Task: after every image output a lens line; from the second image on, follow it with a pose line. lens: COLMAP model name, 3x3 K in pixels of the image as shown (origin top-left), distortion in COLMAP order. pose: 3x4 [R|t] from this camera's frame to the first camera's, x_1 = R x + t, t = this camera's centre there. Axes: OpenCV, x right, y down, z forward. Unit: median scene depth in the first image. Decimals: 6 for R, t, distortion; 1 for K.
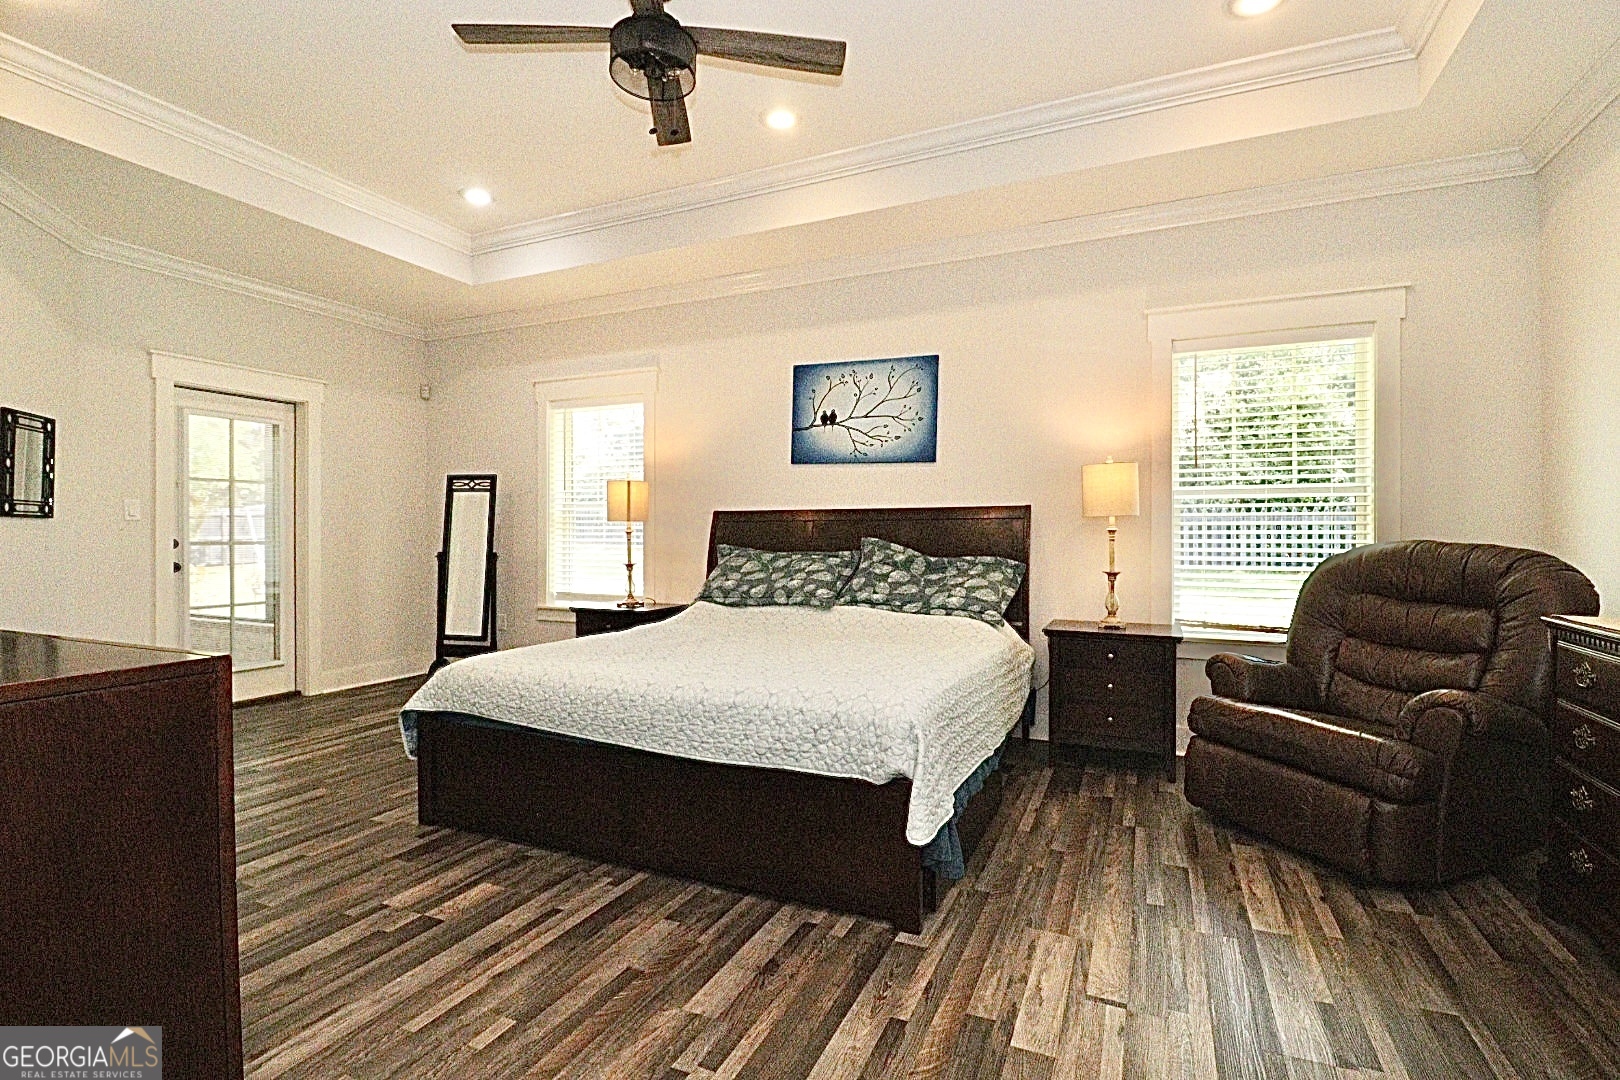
lens RADIAL K [[752.0, 0, 807.4], [0, 752.0, 535.1], [0, 0, 1]] dist [0.000615, -0.014639]
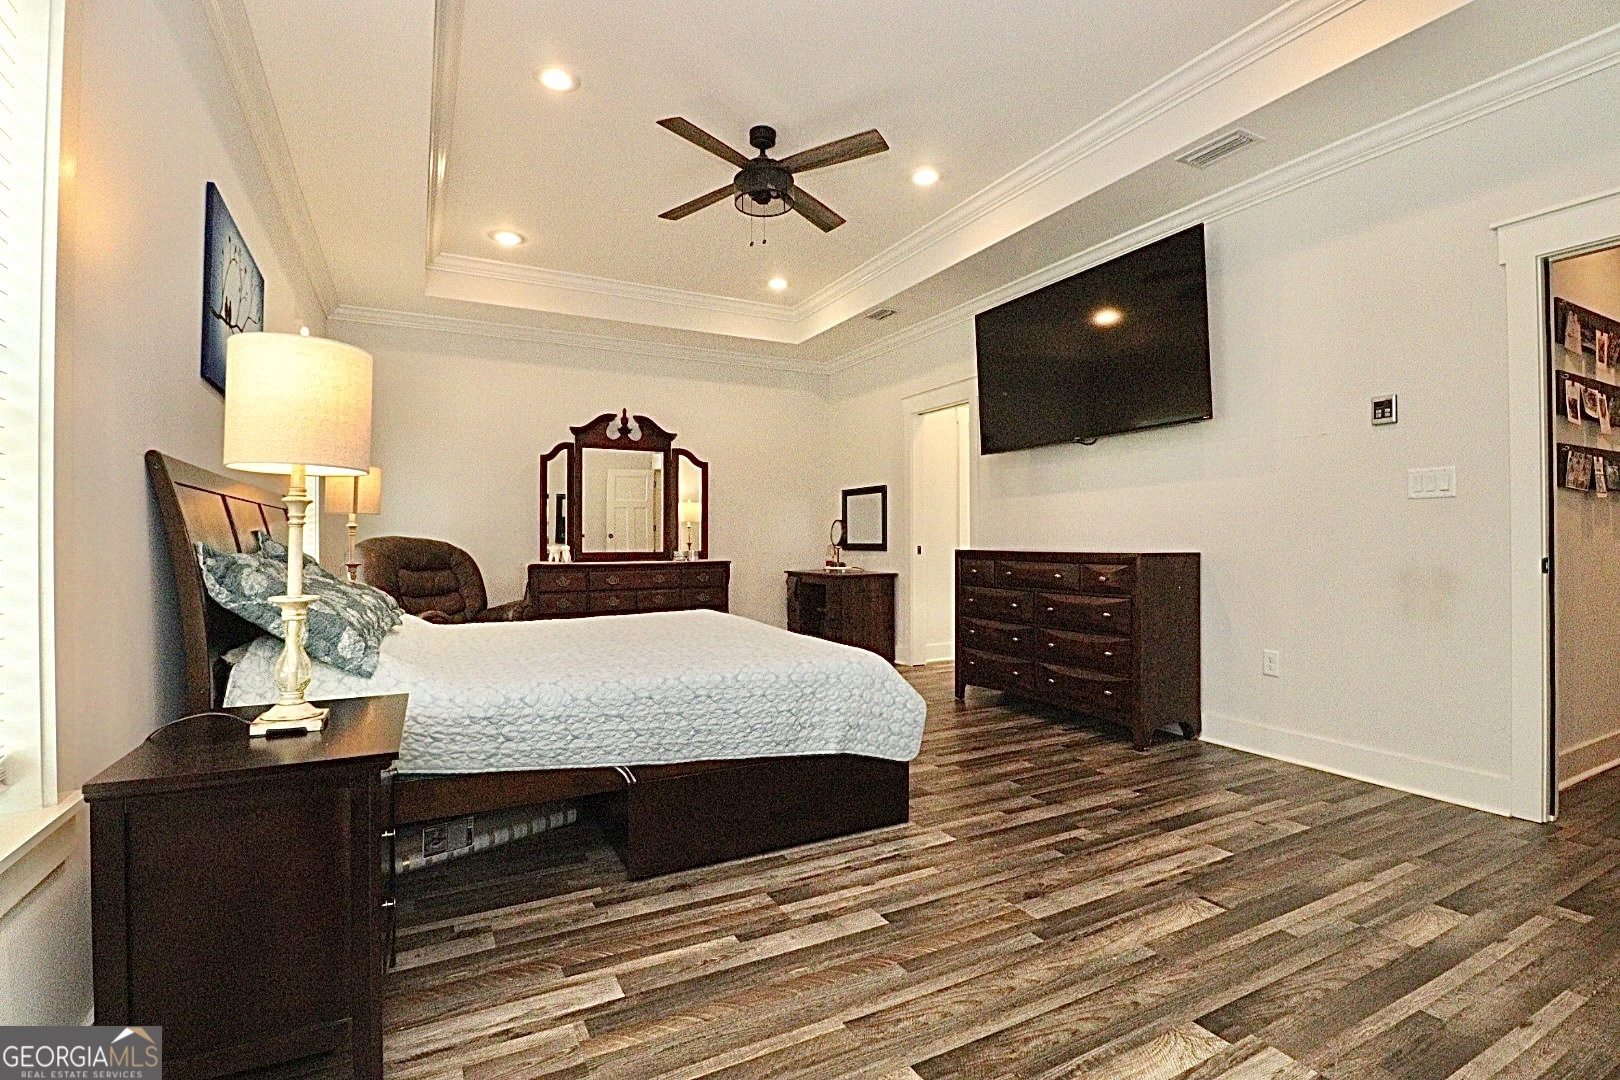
lens RADIAL K [[752.0, 0, 807.4], [0, 752.0, 535.1], [0, 0, 1]] dist [0.000615, -0.014639]
pose [[-0.787436, 0.008849, 0.616333, -0.728594], [0.006788, 0.999961, -0.005685, 0.015928], [-0.616359, -0.000292, -0.787465, 1.322518]]
